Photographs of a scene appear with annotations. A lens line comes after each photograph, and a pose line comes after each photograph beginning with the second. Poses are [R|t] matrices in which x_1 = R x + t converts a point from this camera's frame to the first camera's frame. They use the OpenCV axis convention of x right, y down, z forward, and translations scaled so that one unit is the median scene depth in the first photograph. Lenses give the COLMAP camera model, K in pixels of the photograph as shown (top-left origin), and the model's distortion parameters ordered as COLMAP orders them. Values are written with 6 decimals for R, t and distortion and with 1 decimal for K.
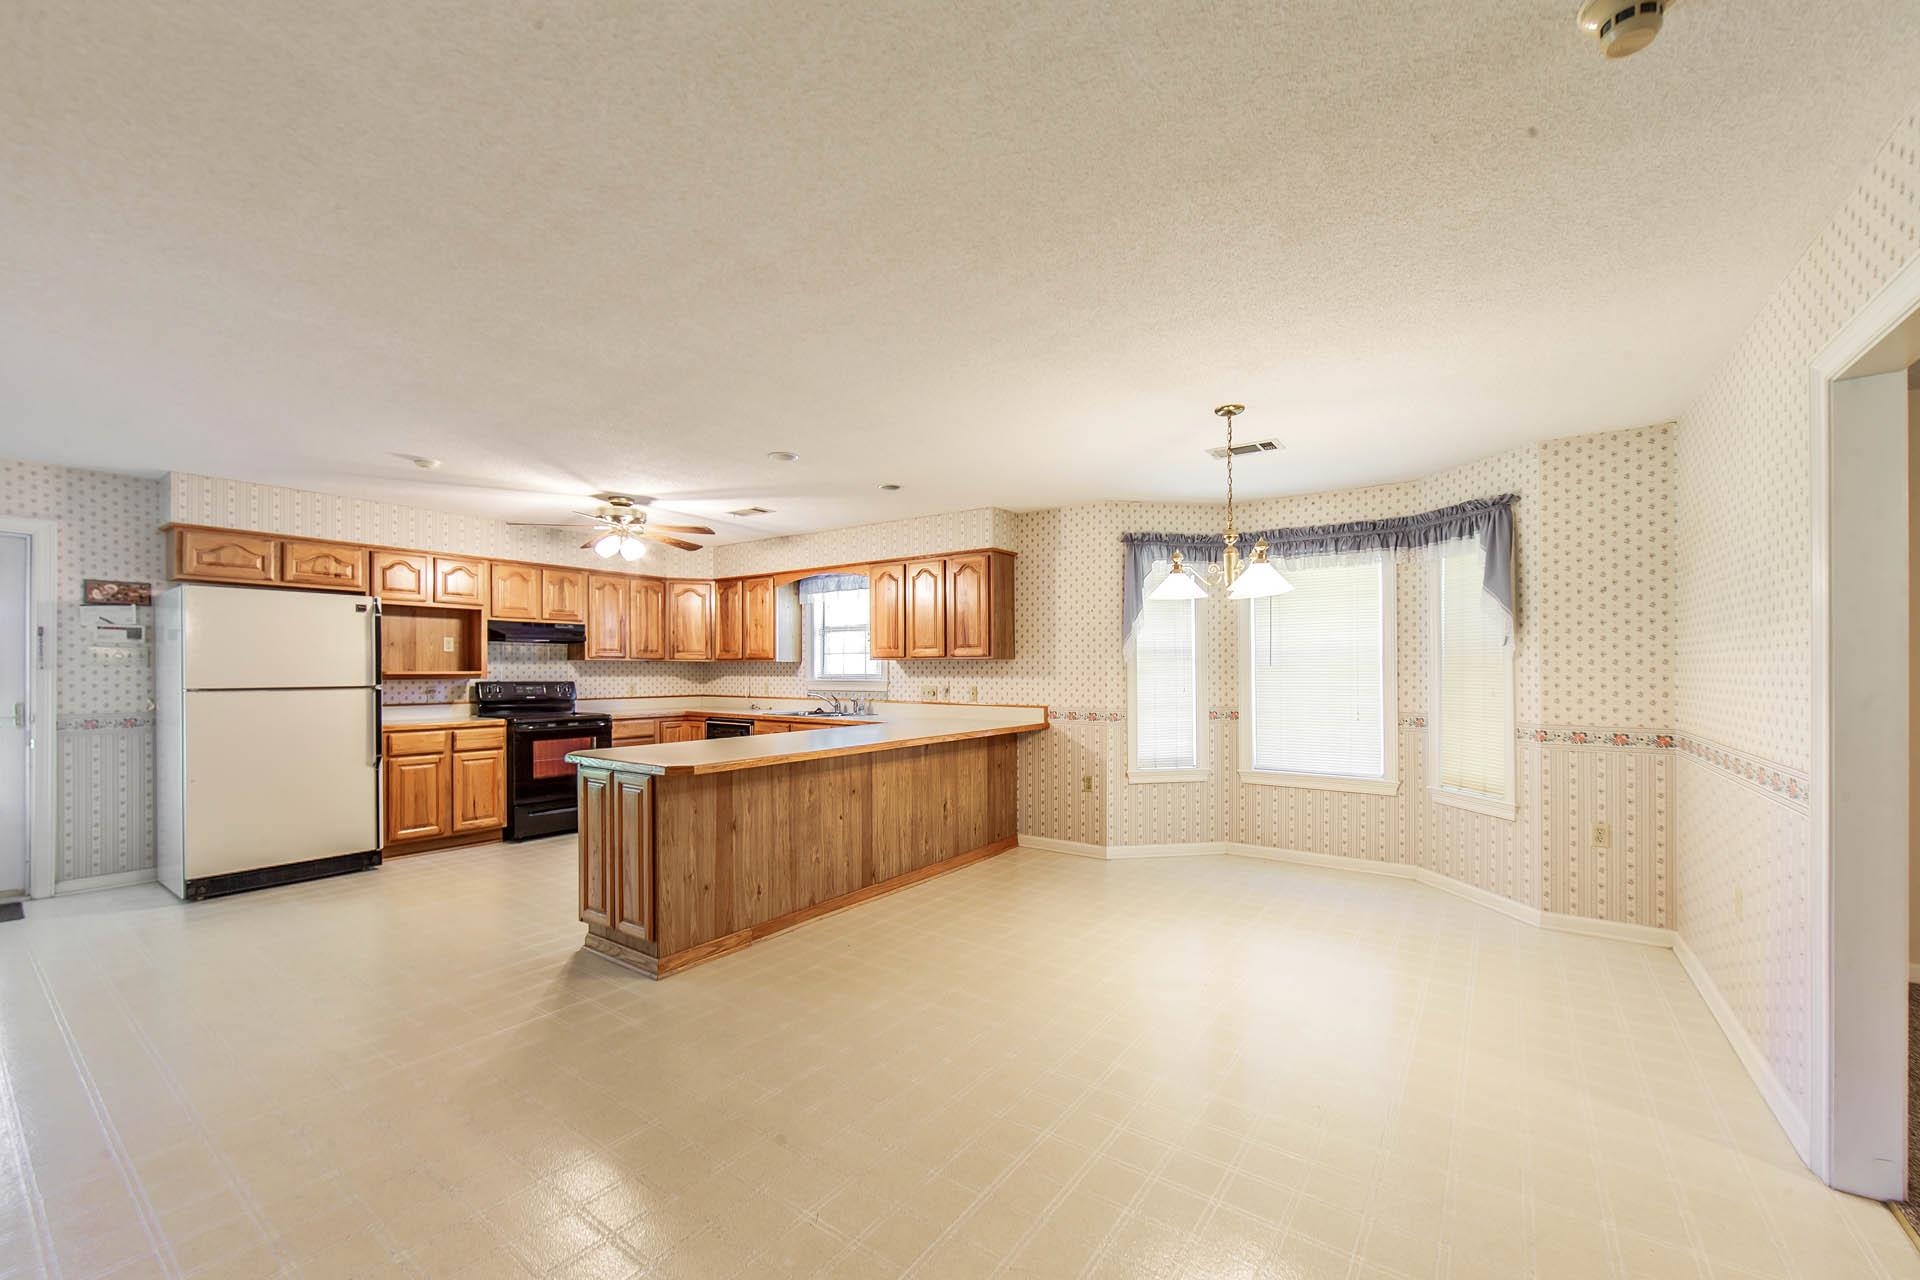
lens RADIAL K [[769.8, 0, 954.4], [0, 769.8, 694.9], [0, 0, 1]] dist [-0.001984, -0.000271]
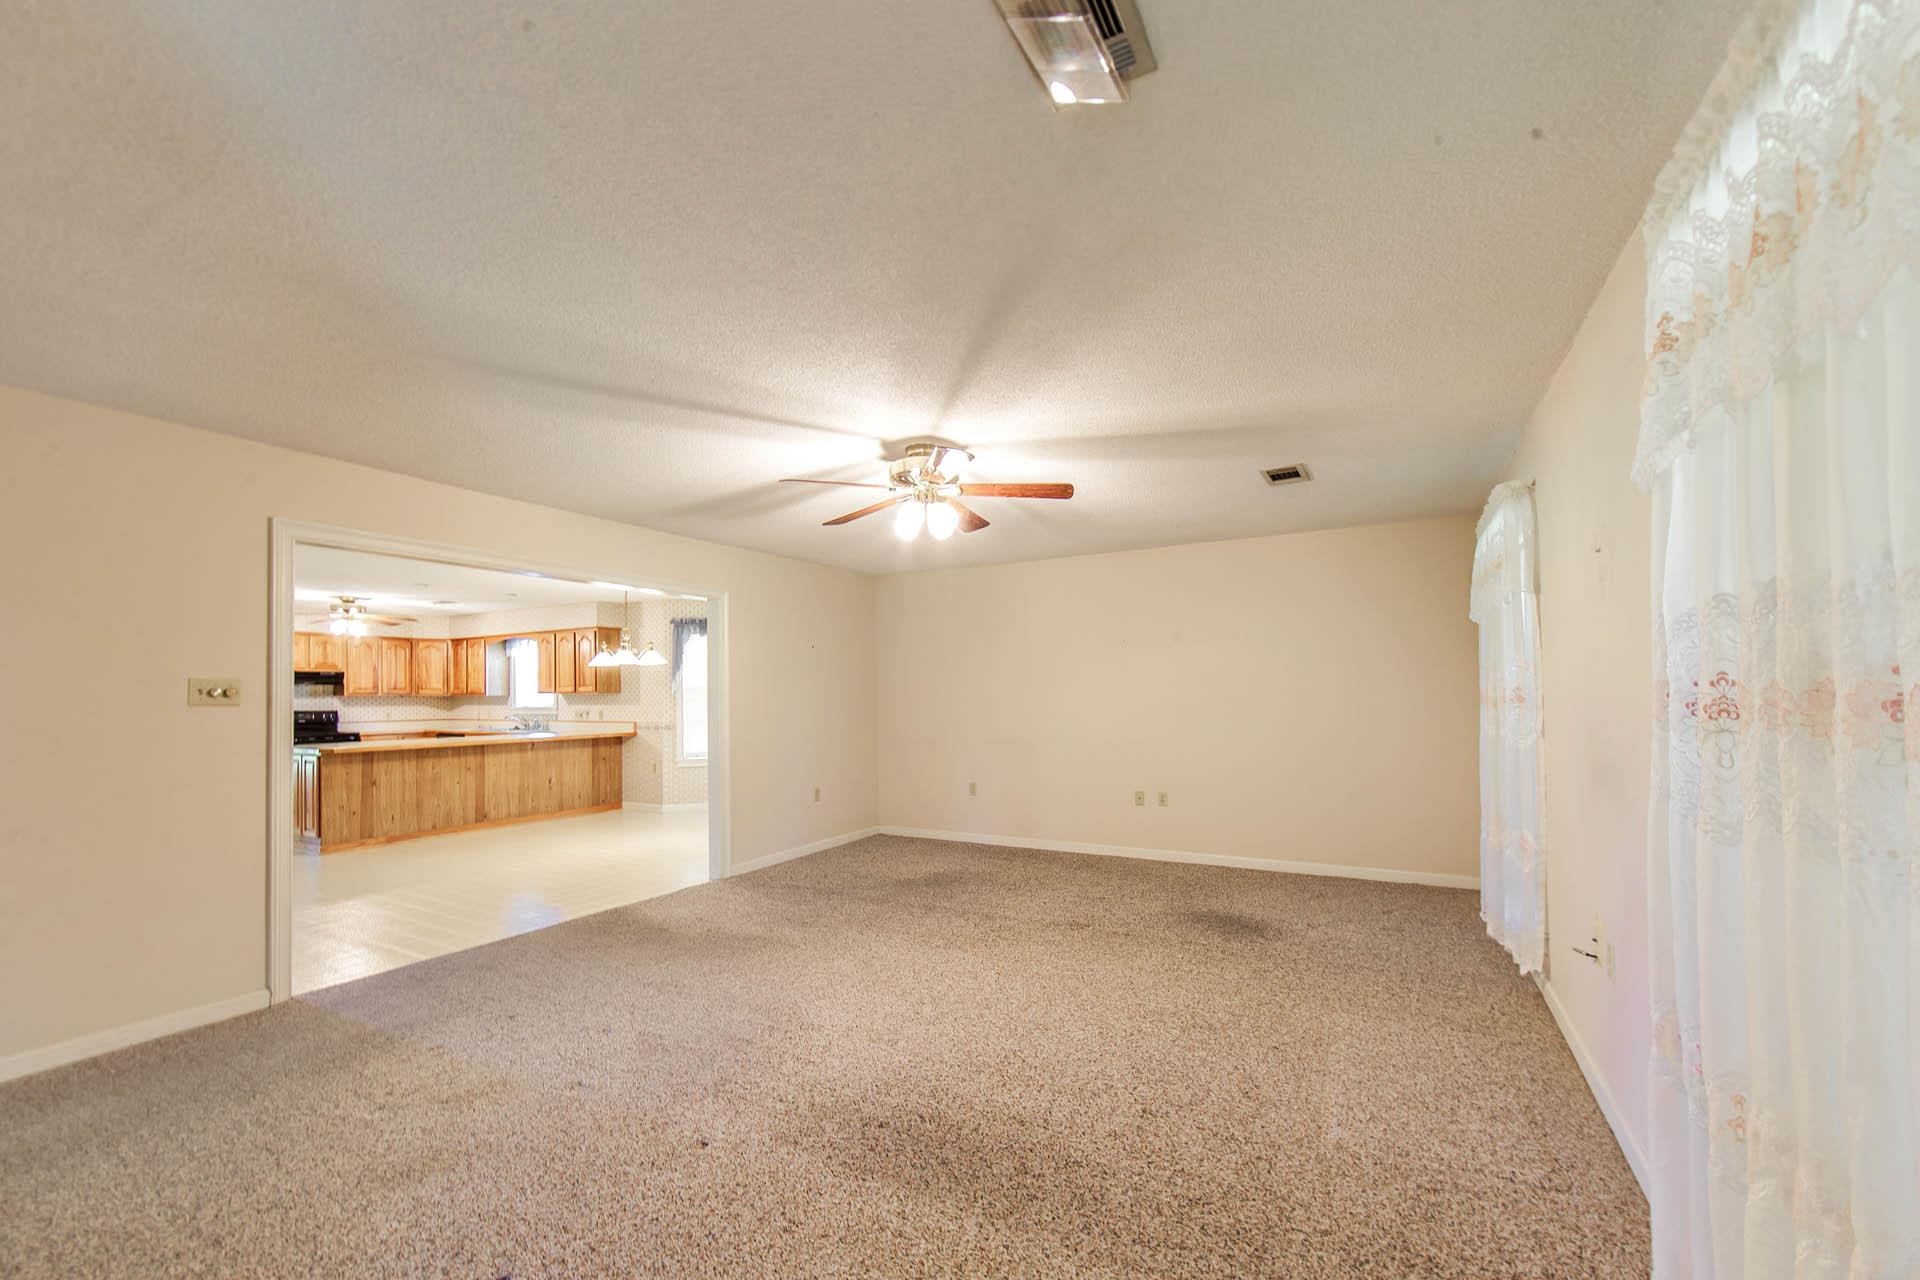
lens RADIAL K [[770.6, 0, 958.9], [0, 770.6, 705.1], [0, 0, 1]] dist [-0.000152, 0.000081]
pose [[0.993928, -0.011258, 0.109457, 0.622325], [0.013222, 0.999764, -0.017234, 0.016369], [-0.109237, 0.018576, 0.993842, -0.706253]]
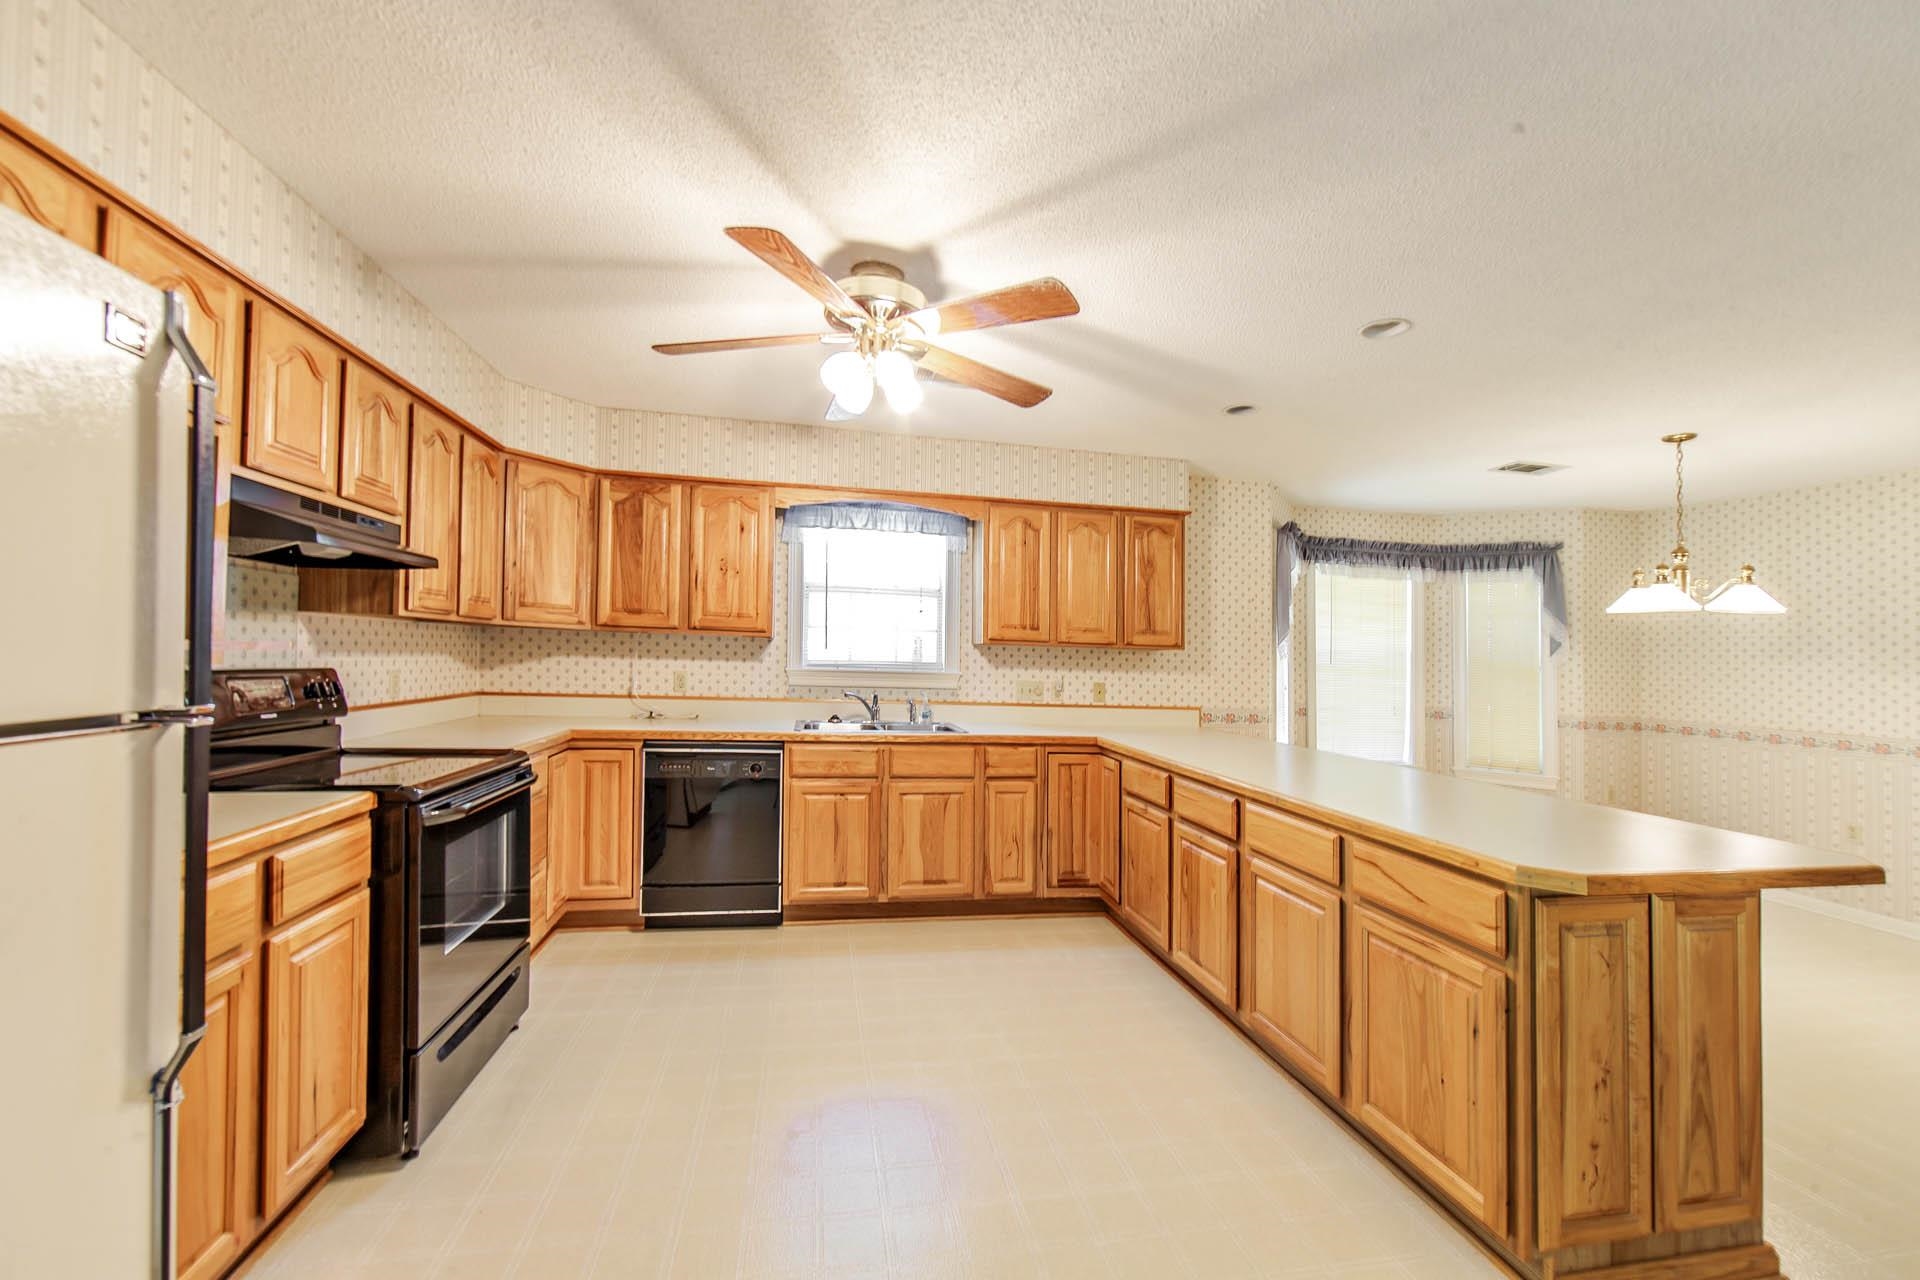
lens RADIAL K [[767.7, 0, 960.0], [0, 767.7, 640.0], [0, 0, 1]] dist [-0.000176, -0.000058]
pose [[0.684924, 0.036374, 0.727706, -0.668142], [-0.008074, 0.999071, -0.042339, -0.021385], [-0.728569, 0.023123, 0.684582, 0.608678]]
